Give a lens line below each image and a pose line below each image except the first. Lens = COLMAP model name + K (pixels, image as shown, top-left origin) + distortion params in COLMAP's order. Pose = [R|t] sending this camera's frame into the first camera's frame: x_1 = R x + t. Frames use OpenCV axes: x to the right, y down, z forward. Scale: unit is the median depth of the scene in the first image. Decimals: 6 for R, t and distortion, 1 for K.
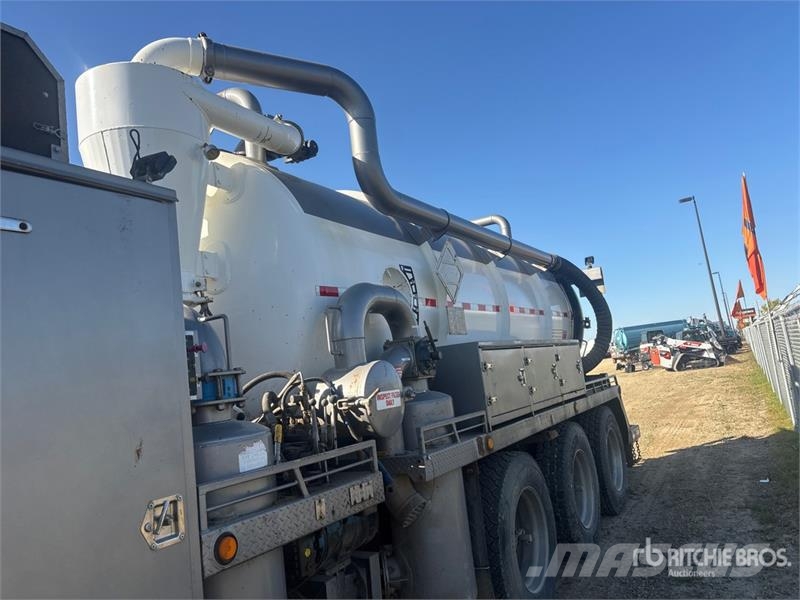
lens RADIAL K [[598.0, 0, 396.0], [0, 598.0, 298.5], [0, 0, 1]] dist [0.039181, -0.028212]
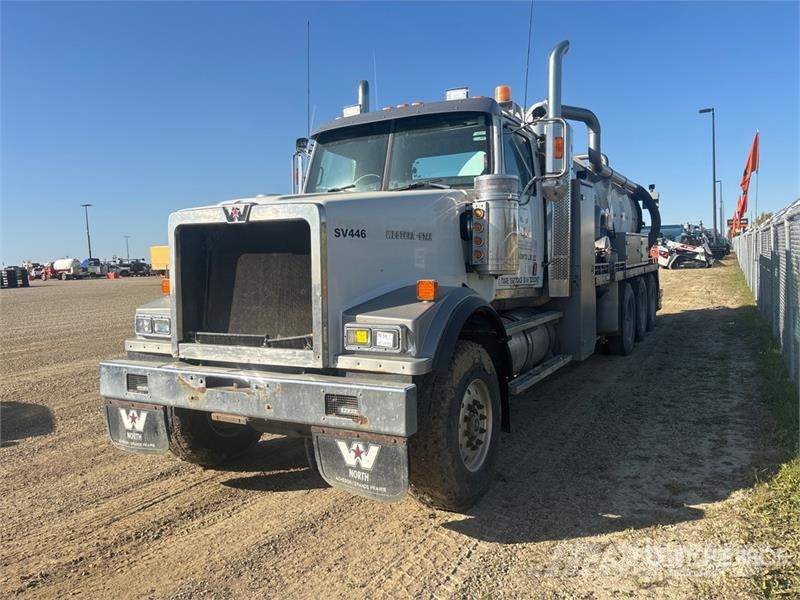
lens RADIAL K [[598.0, 0, 402.1], [0, 598.0, 299.2], [0, 0, 1]] dist [0.039181, -0.028212]
pose [[0.995763, 0.085750, 0.033220, -0.084415], [-0.090652, 0.976031, 0.197852, -0.005981], [-0.015458, -0.200026, 0.979669, -0.142821]]
